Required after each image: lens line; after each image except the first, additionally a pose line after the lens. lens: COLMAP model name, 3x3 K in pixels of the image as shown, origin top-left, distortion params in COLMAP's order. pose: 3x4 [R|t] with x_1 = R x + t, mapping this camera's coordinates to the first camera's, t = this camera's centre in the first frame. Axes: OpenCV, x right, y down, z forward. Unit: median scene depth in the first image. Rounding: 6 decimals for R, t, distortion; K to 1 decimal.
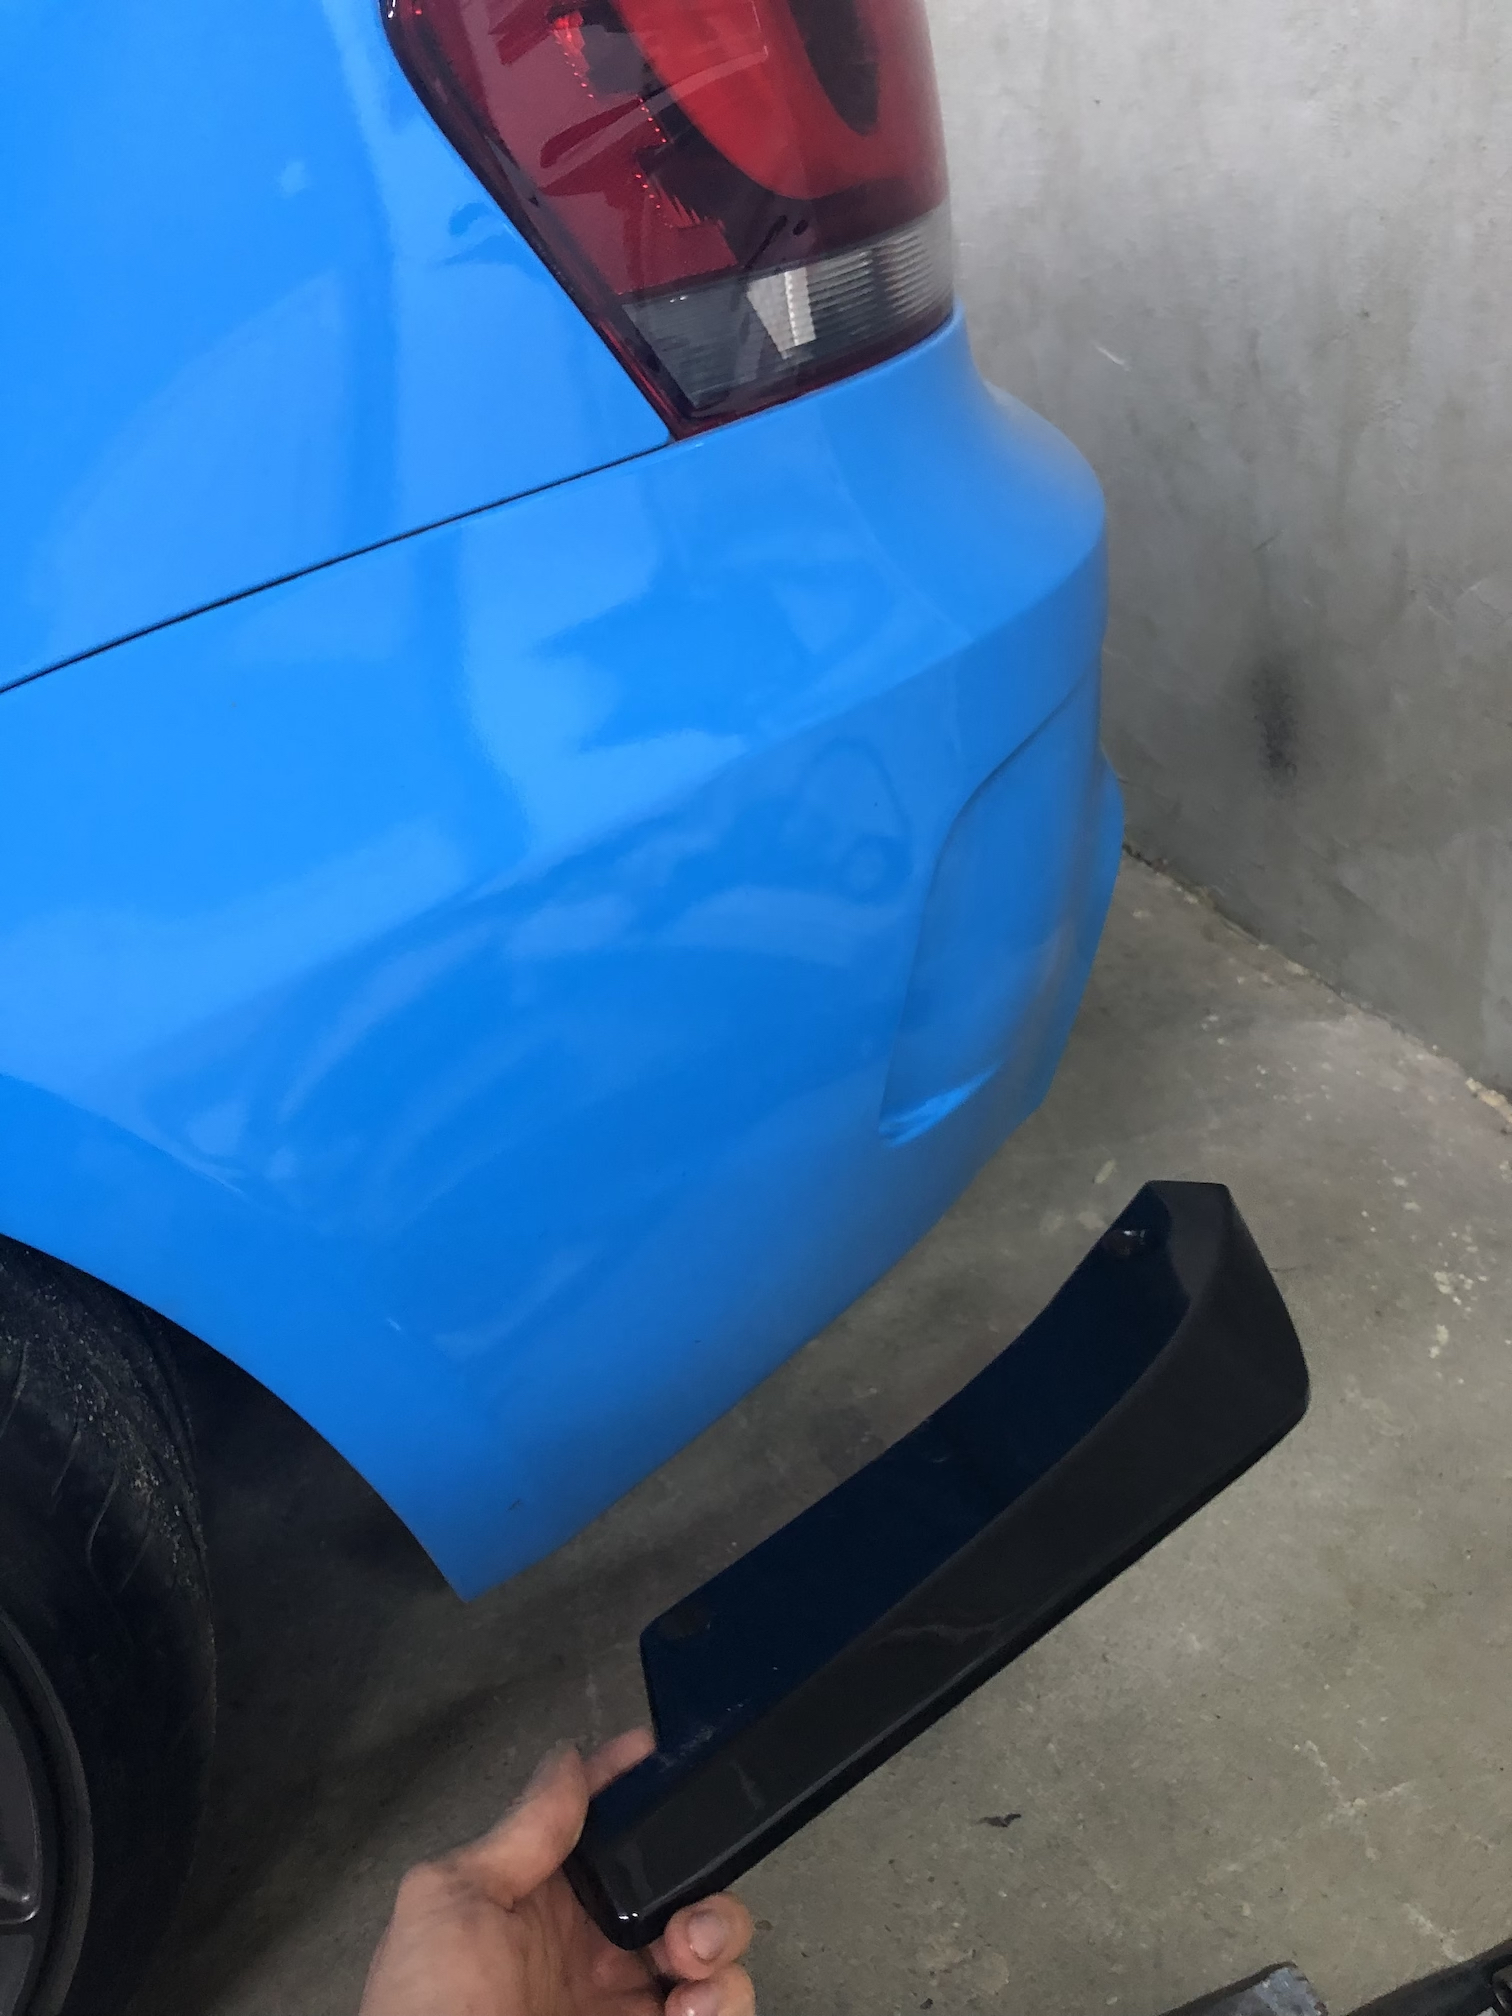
lens RADIAL K [[1642.7, 0, 751.0], [0, 1642.7, 1010.2], [0, 0, 1]] dist [-0.005435, -0.003060]
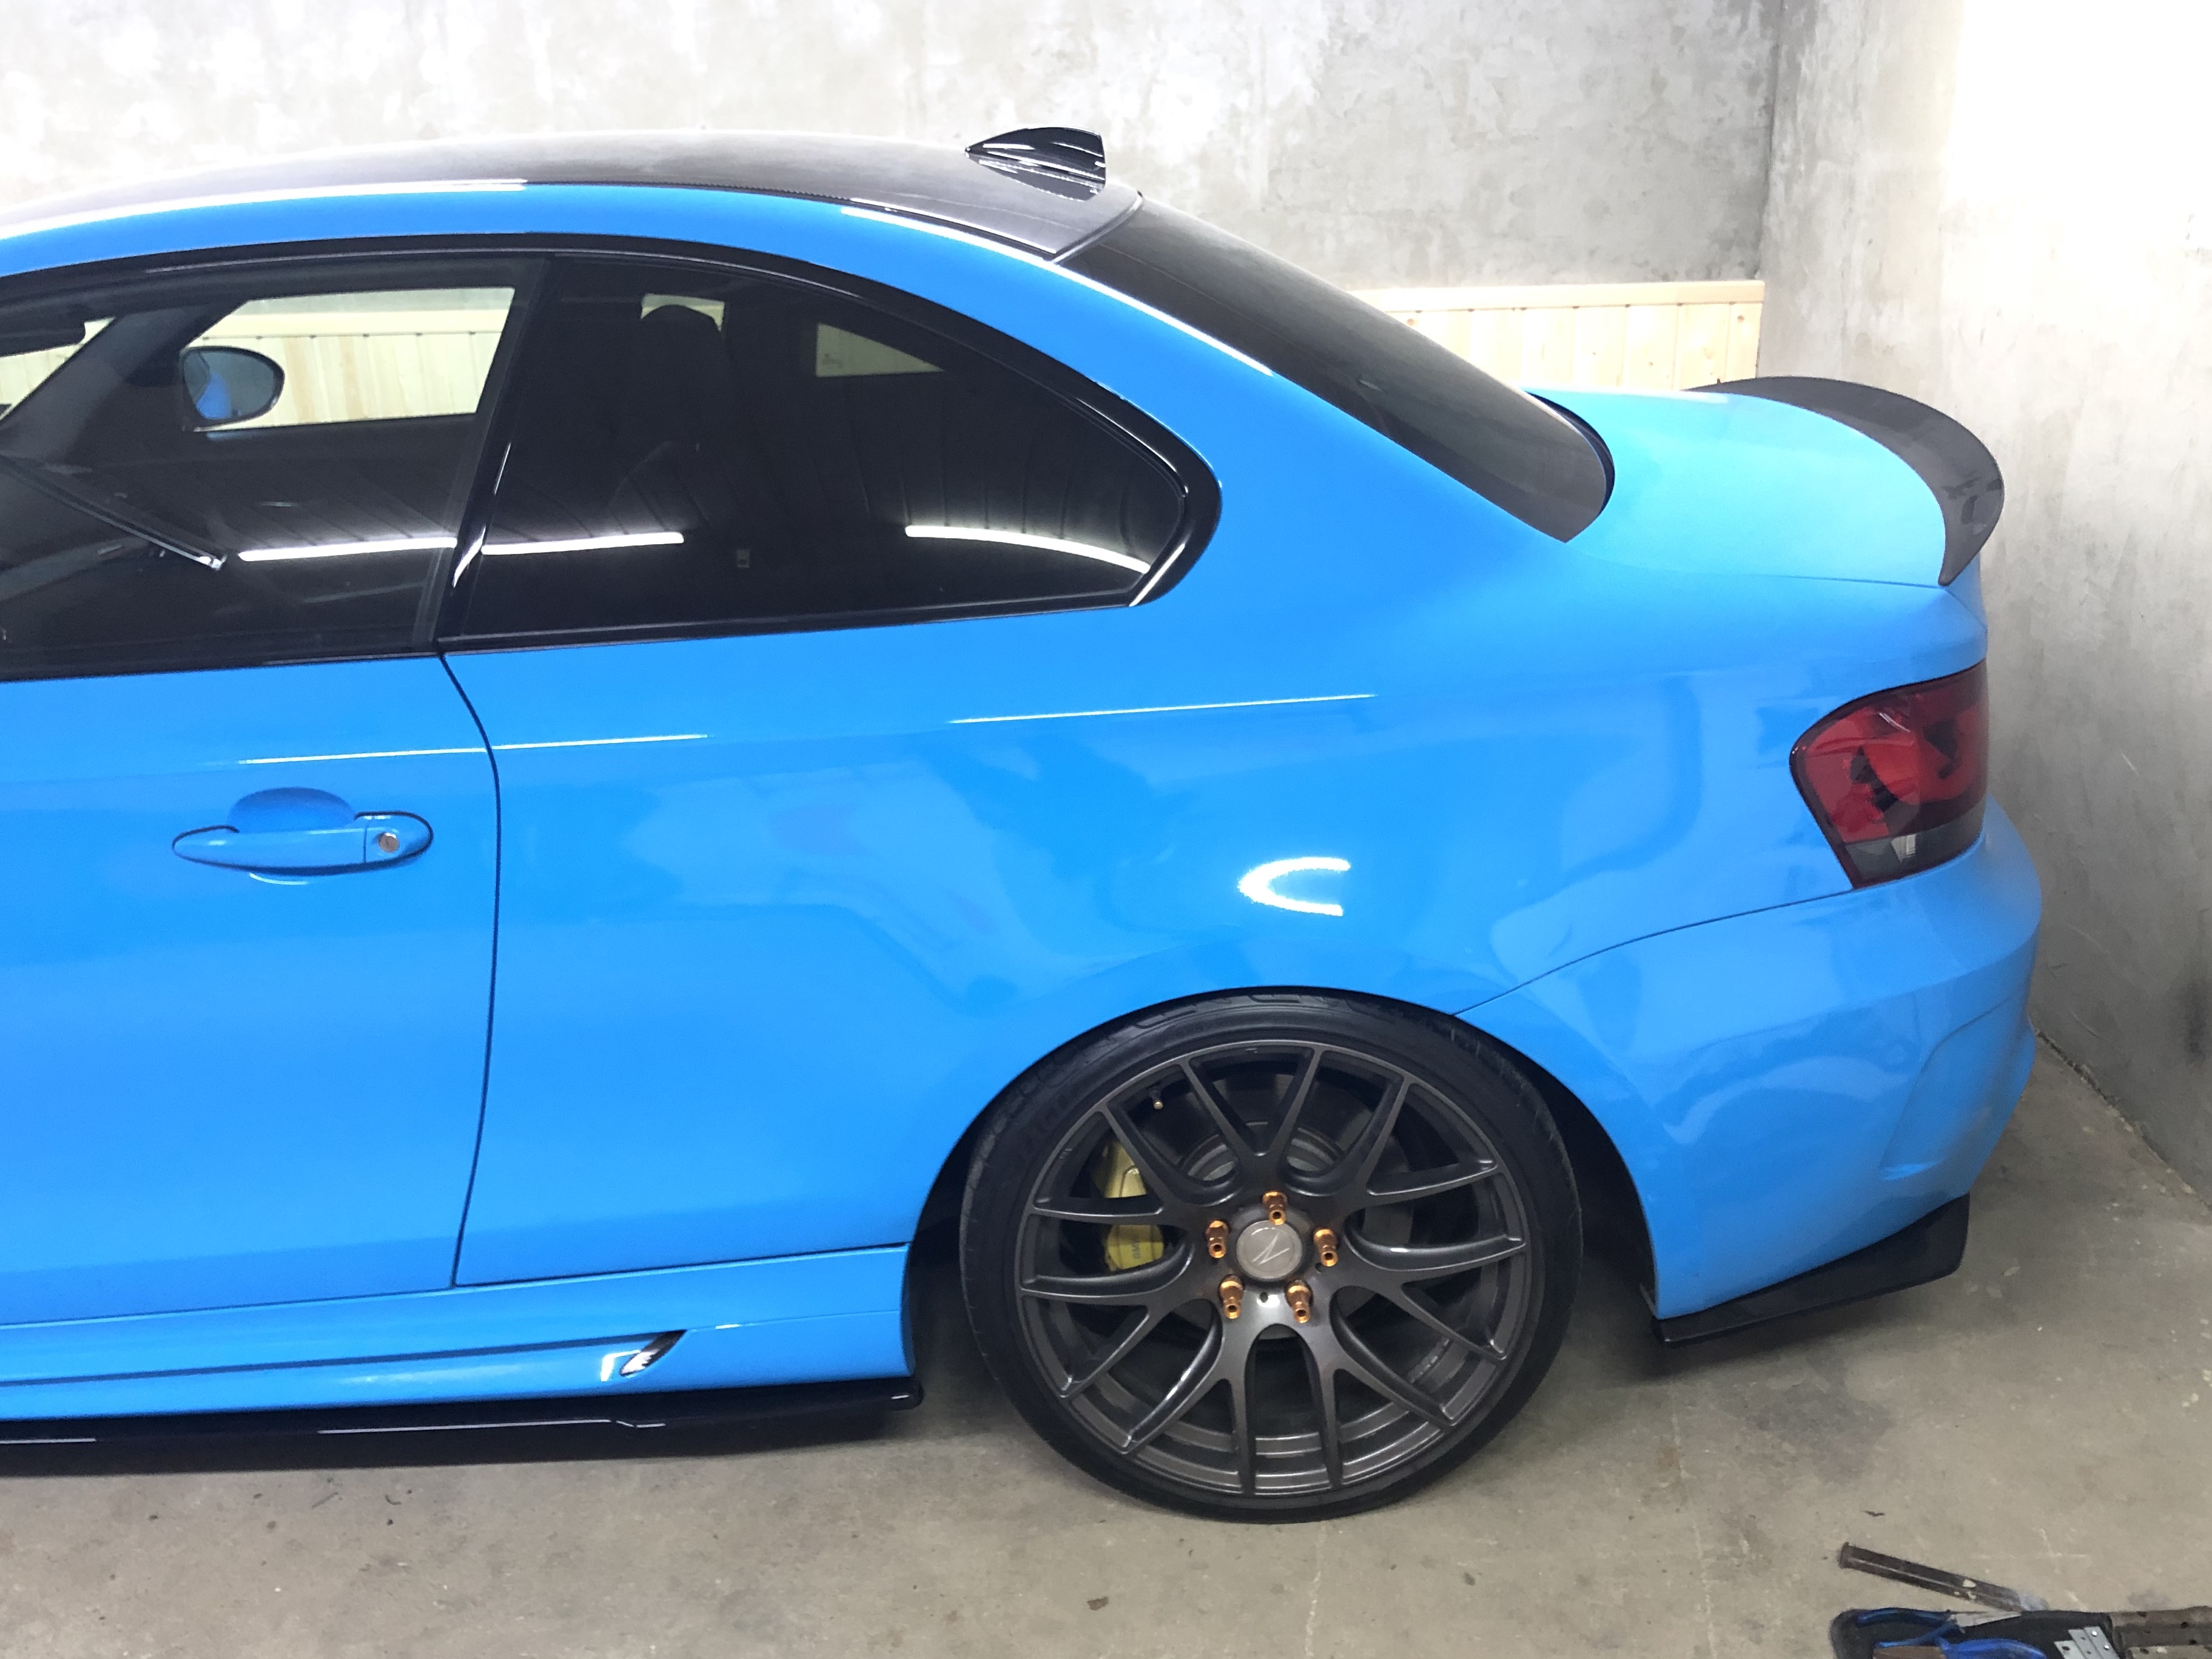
lens RADIAL K [[2153.5, 0, 1113.6], [0, 2153.5, 811.3], [0, 0, 1]] dist [0.036357, 0.000000]
pose [[0.938573, 0.198130, -0.282535, -0.088884], [-0.237906, 0.964588, -0.113892, 0.101558], [0.249964, 0.174112, 0.952472, -1.180179]]
